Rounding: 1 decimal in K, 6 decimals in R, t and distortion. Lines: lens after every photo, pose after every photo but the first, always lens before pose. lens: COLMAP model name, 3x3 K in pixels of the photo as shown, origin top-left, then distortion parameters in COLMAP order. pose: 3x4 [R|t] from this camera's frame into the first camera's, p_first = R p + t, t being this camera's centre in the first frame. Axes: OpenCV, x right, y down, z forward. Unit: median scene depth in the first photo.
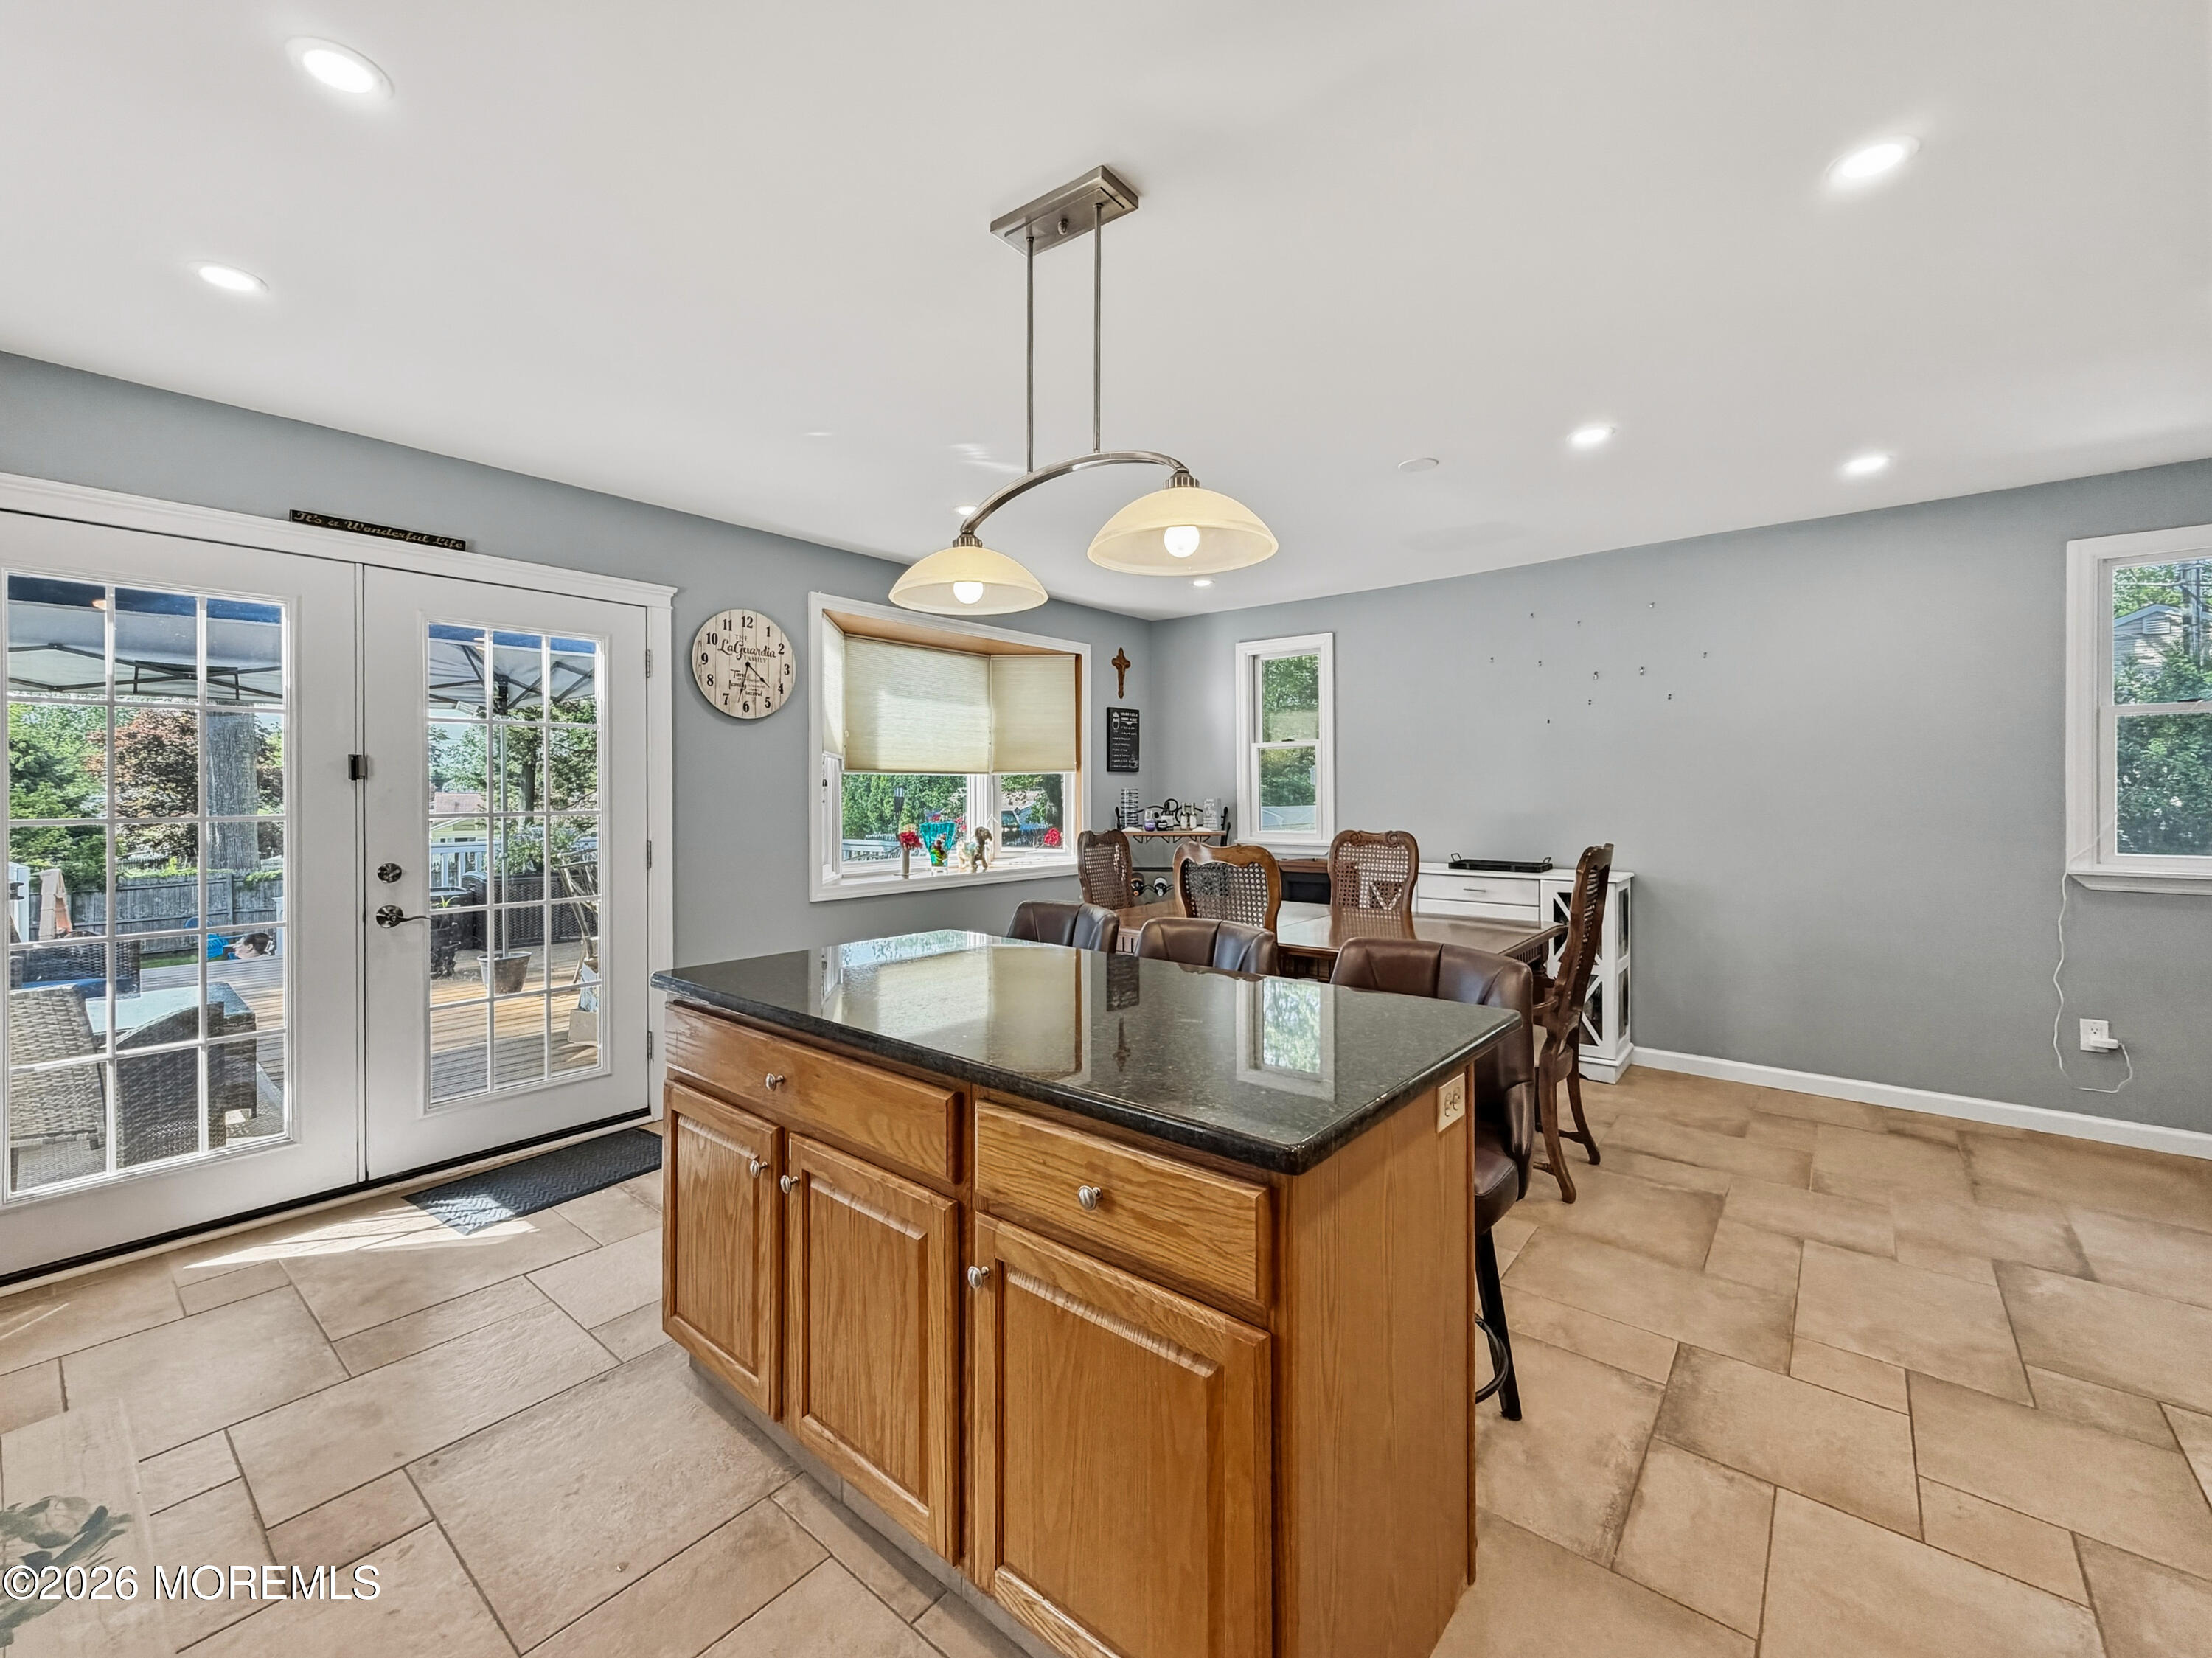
lens RADIAL K [[909.8, 0, 1097.3], [0, 909.8, 812.4], [0, 0, 1]] dist [-0.000137, 0.000333]
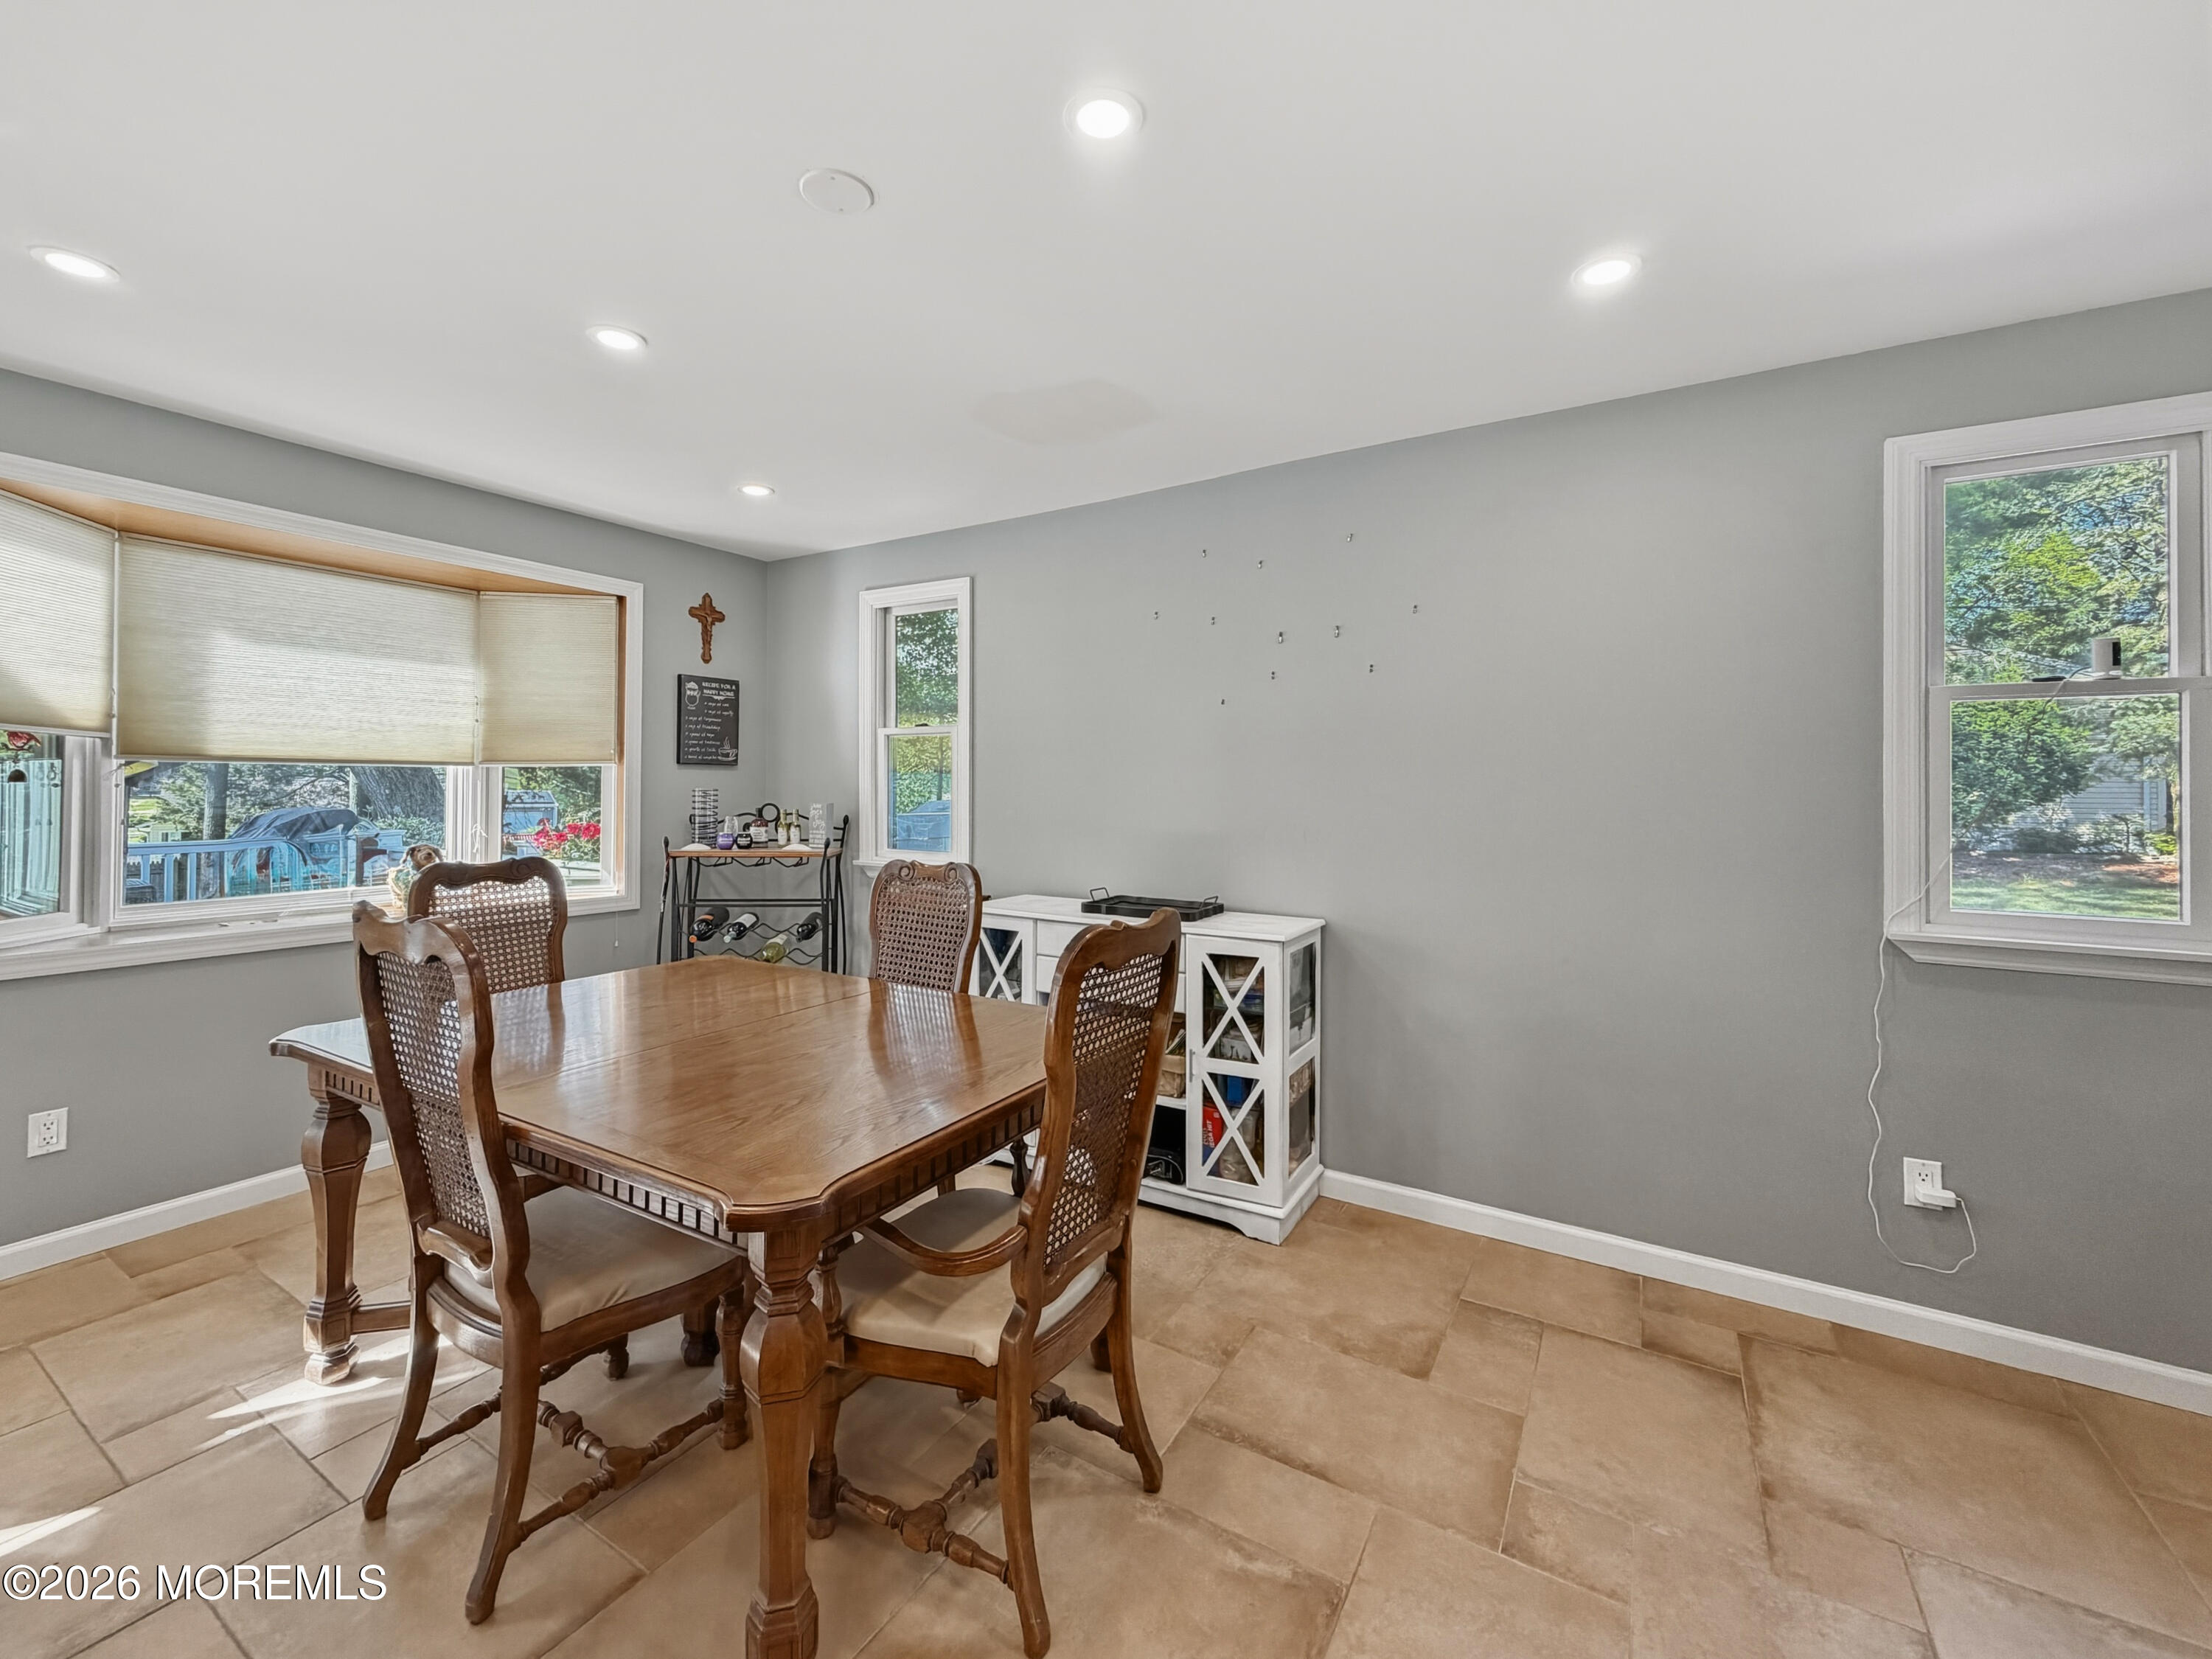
lens RADIAL K [[830.1, 0, 1155.6], [0, 830.1, 792.4], [0, 0, 1]] dist [0.001330, 0.000450]
pose [[0.988928, 0.008180, 0.148173, 0.385161], [-0.006035, 0.999870, -0.014921, -0.021240], [-0.148276, 0.013862, 0.988849, 0.408830]]
